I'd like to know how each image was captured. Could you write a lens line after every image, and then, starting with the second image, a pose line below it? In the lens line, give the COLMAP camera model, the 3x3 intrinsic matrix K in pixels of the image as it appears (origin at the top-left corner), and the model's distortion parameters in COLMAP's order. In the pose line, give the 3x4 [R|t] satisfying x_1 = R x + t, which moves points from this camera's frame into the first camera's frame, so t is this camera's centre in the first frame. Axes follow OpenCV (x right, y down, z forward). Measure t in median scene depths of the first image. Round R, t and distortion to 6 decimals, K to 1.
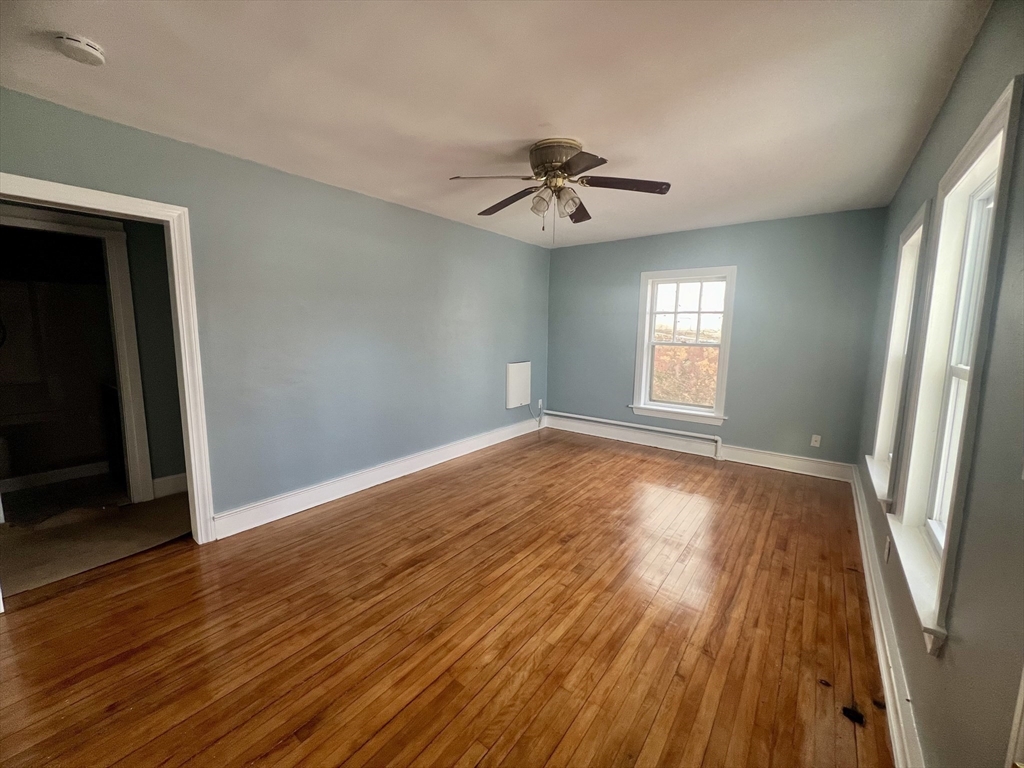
lens RADIAL K [[410.5, 0, 511.7], [0, 410.5, 377.8], [0, 0, 1]] dist [-0.001214, -0.000910]
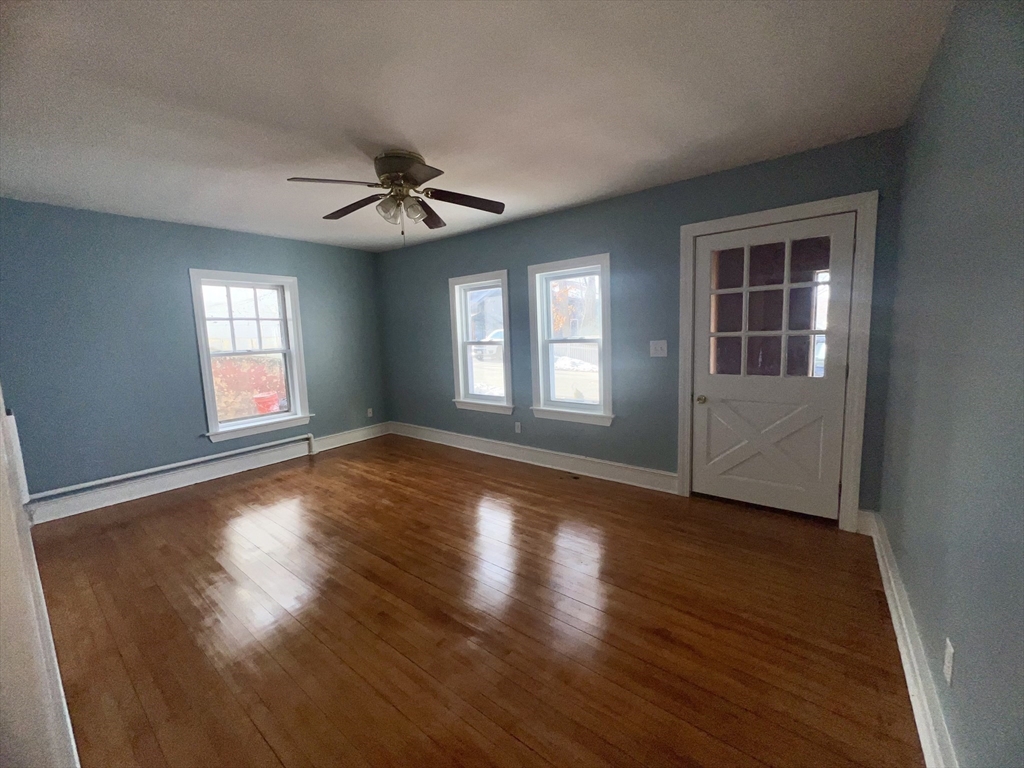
lens RADIAL K [[410.5, 0, 507.1], [0, 410.5, 380.0], [0, 0, 1]] dist [-0.001214, -0.000910]
pose [[0.017938, -0.133756, 0.990852, -0.553179], [0.160075, 0.978612, 0.129206, -0.053217], [-0.986942, 0.156293, 0.038965, 0.431232]]
